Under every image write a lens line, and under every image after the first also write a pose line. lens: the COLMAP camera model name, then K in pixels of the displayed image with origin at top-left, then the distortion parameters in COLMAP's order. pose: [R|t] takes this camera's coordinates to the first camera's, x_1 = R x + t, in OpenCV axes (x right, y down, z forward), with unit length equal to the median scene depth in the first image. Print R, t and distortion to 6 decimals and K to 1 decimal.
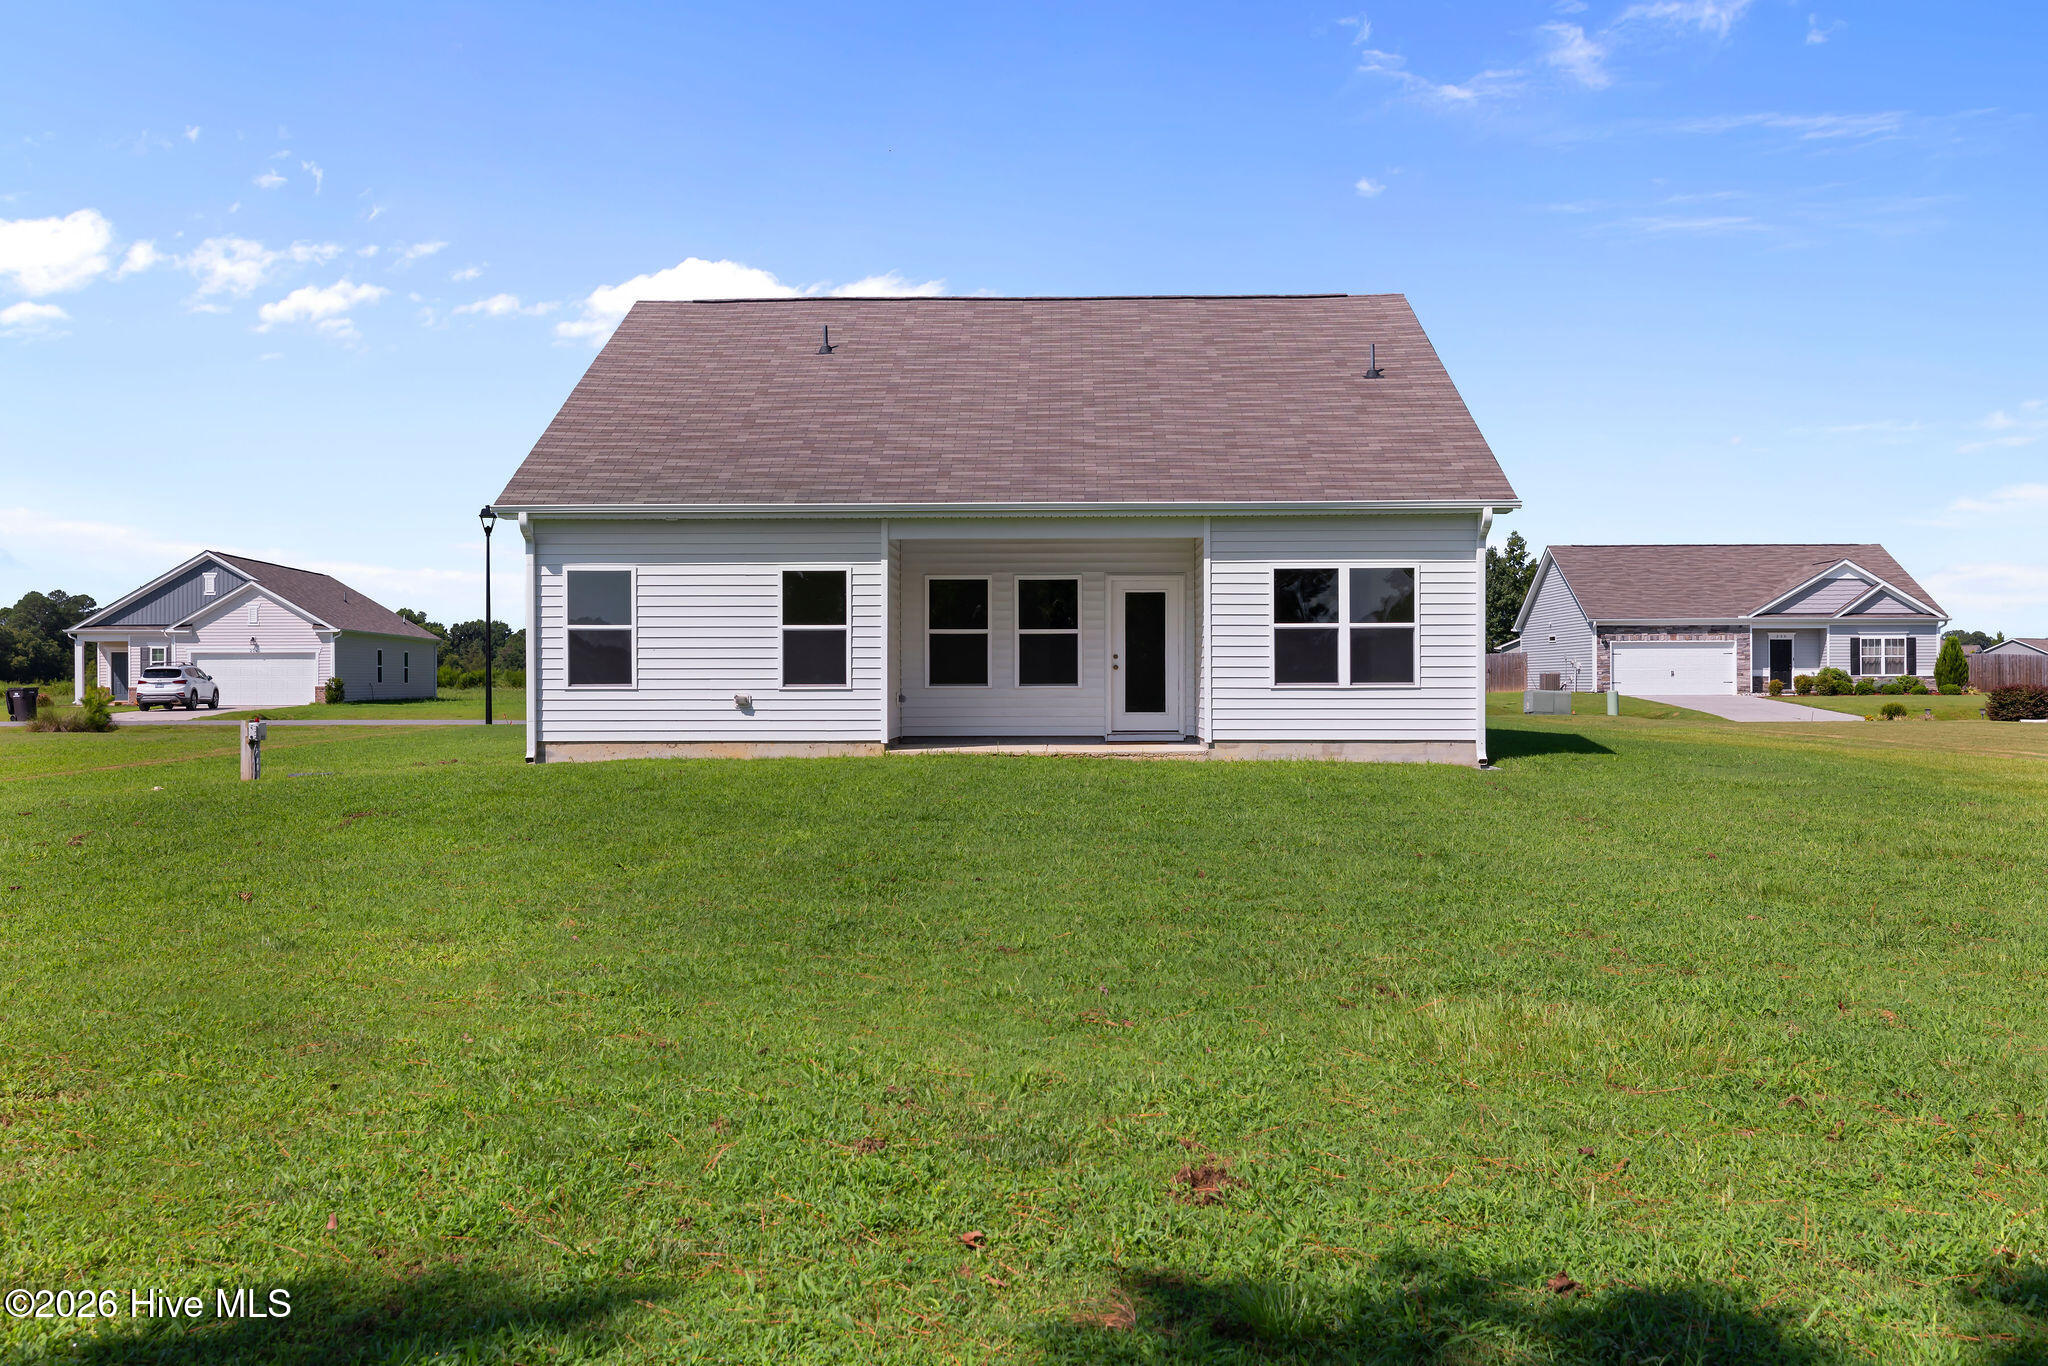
lens RADIAL K [[1985.8, 0, 1028.1], [0, 1985.8, 681.5], [0, 0, 1]] dist [0.002906, 0.000000]
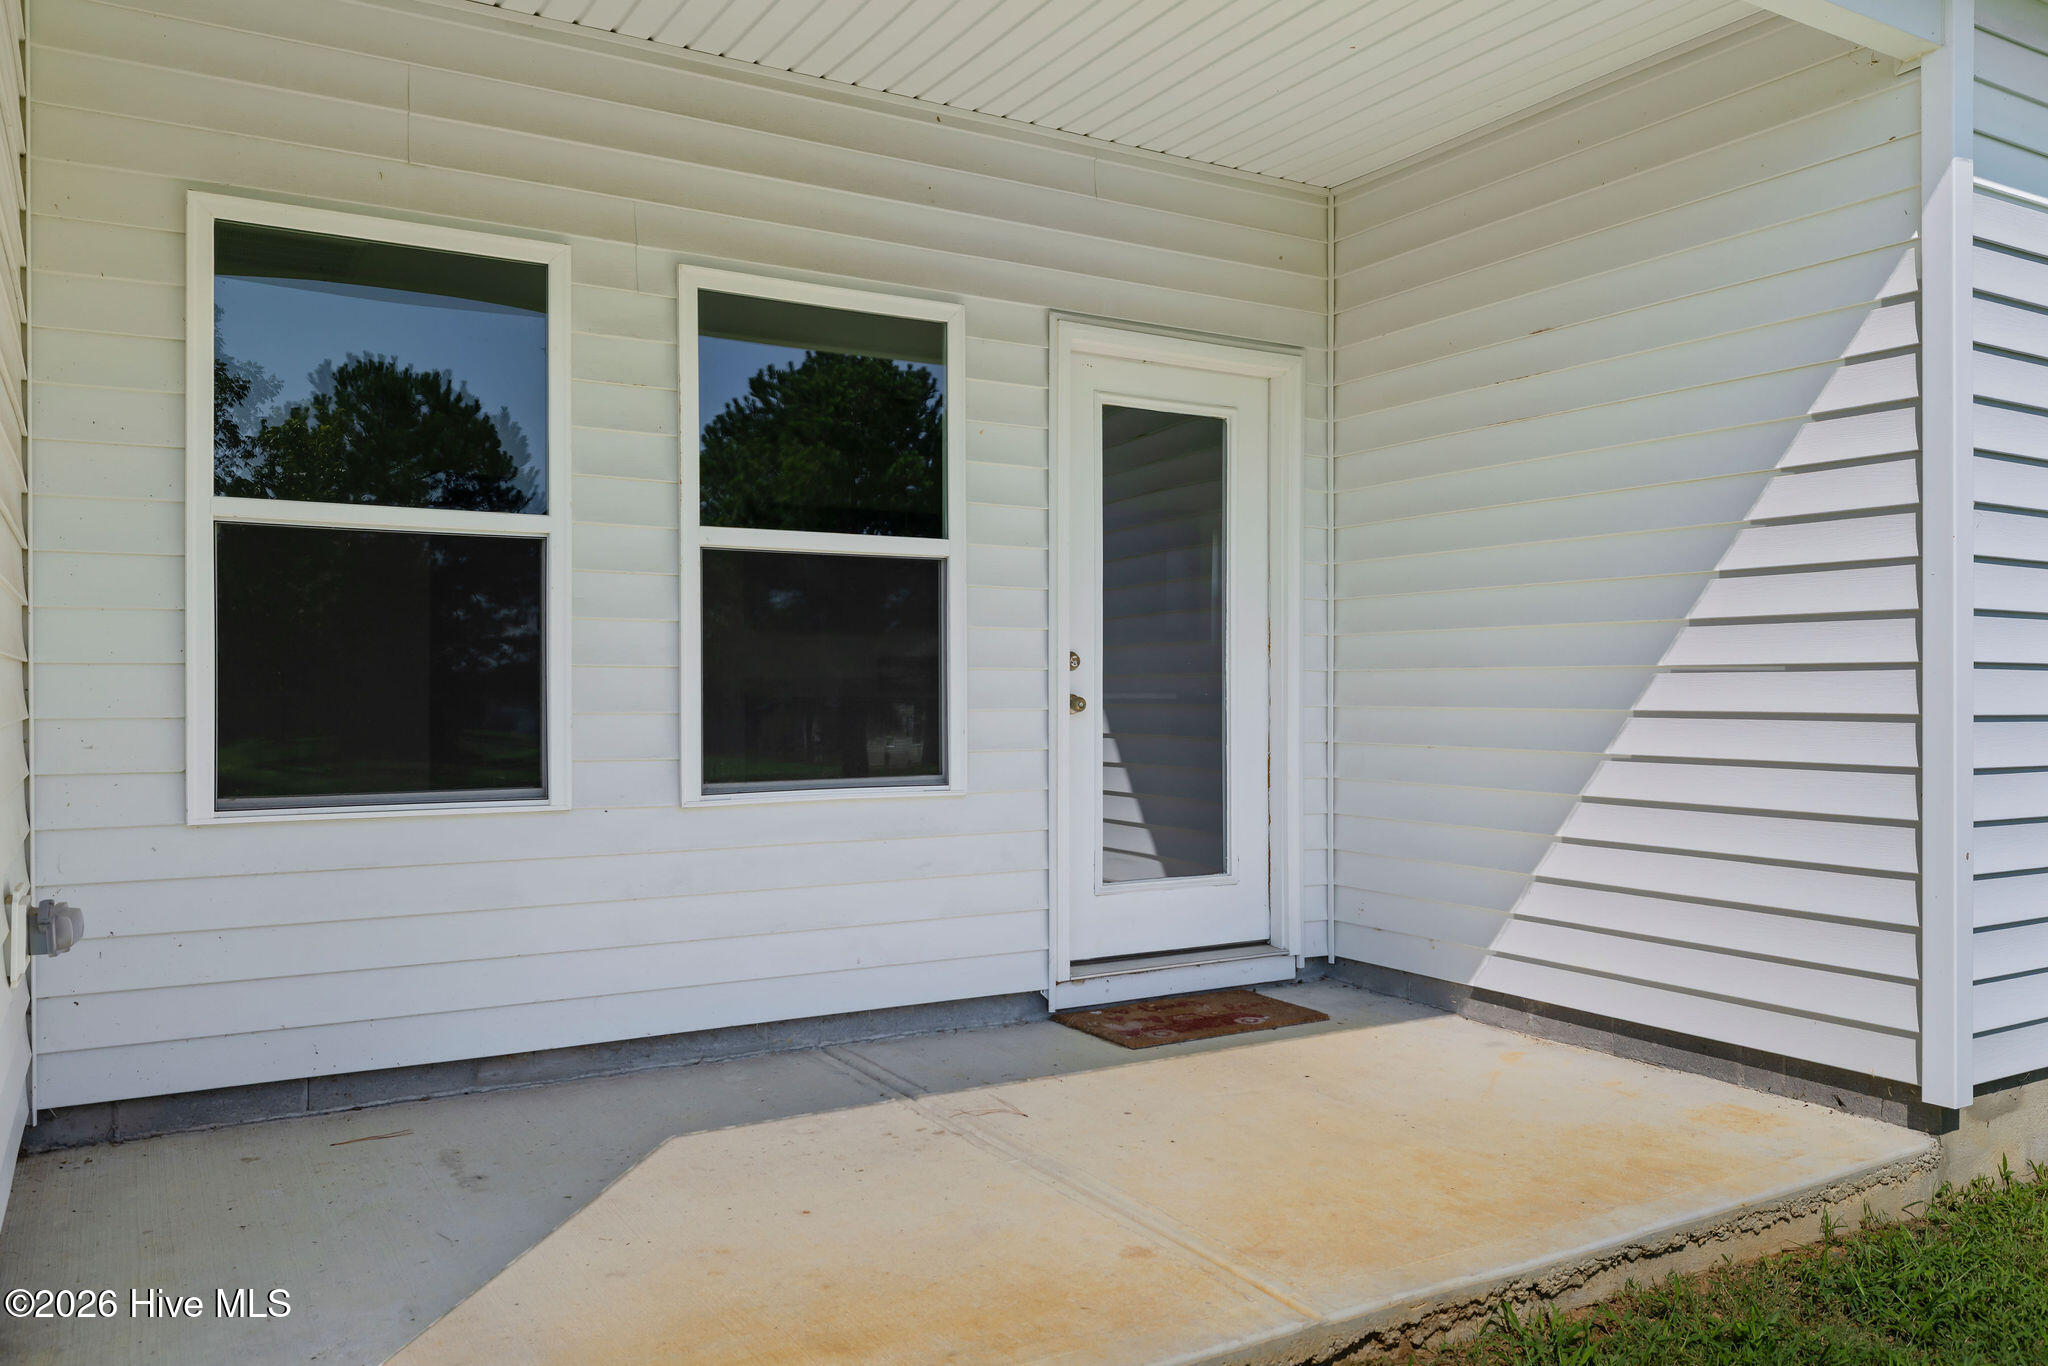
lens RADIAL K [[1522.1, 0, 1025.2], [0, 1522.1, 684.2], [0, 0, 1]] dist [0.004297, 0.000754]
pose [[0.864986, 0.002367, 0.501791, -0.055618], [-0.001268, 0.999996, -0.002531, -0.009094], [-0.501795, 0.001553, 0.864985, 0.841643]]
